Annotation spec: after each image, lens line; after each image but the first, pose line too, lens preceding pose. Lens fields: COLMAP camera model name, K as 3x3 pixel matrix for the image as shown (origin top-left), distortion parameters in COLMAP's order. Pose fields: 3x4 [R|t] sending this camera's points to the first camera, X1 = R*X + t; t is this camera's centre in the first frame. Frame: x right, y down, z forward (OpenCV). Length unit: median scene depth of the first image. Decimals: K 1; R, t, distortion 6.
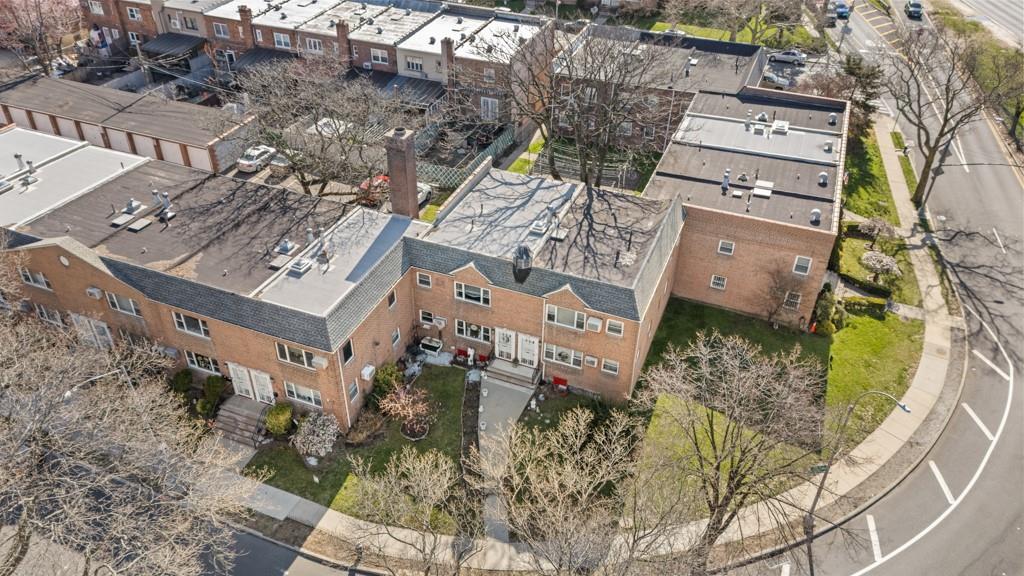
lens RADIAL K [[743.0, 0, 497.4], [0, 743.0, 286.7], [0, 0, 1]] dist [0.014937, -0.000295]
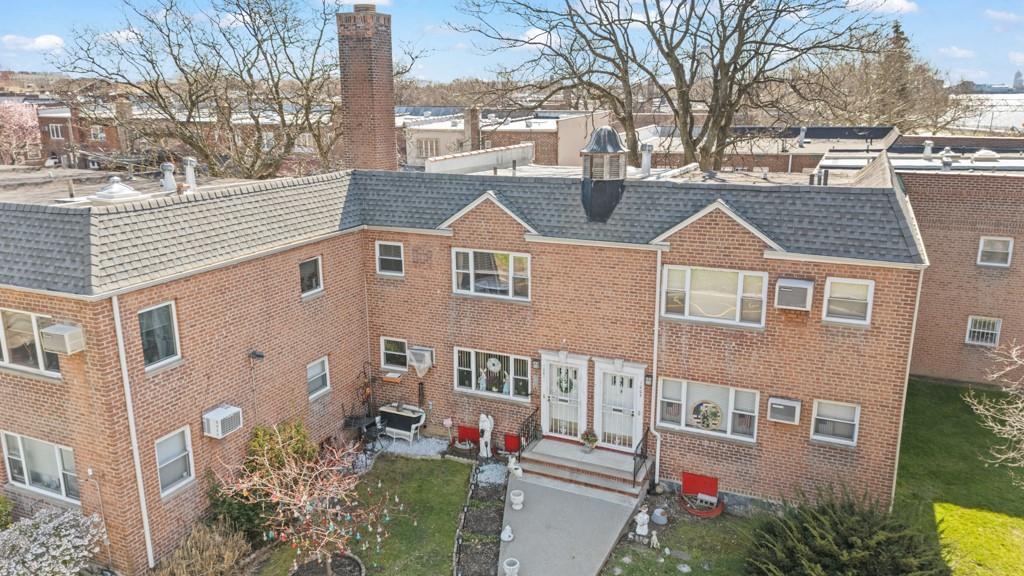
lens RADIAL K [[743.0, 0, 497.4], [0, 743.0, 286.7], [0, 0, 1]] dist [0.014937, -0.000295]
pose [[0.998745, -0.001699, -0.050056, -0.006842], [-0.017190, 0.927089, -0.374446, 0.182732], [0.047043, 0.374836, 0.925897, 0.572382]]
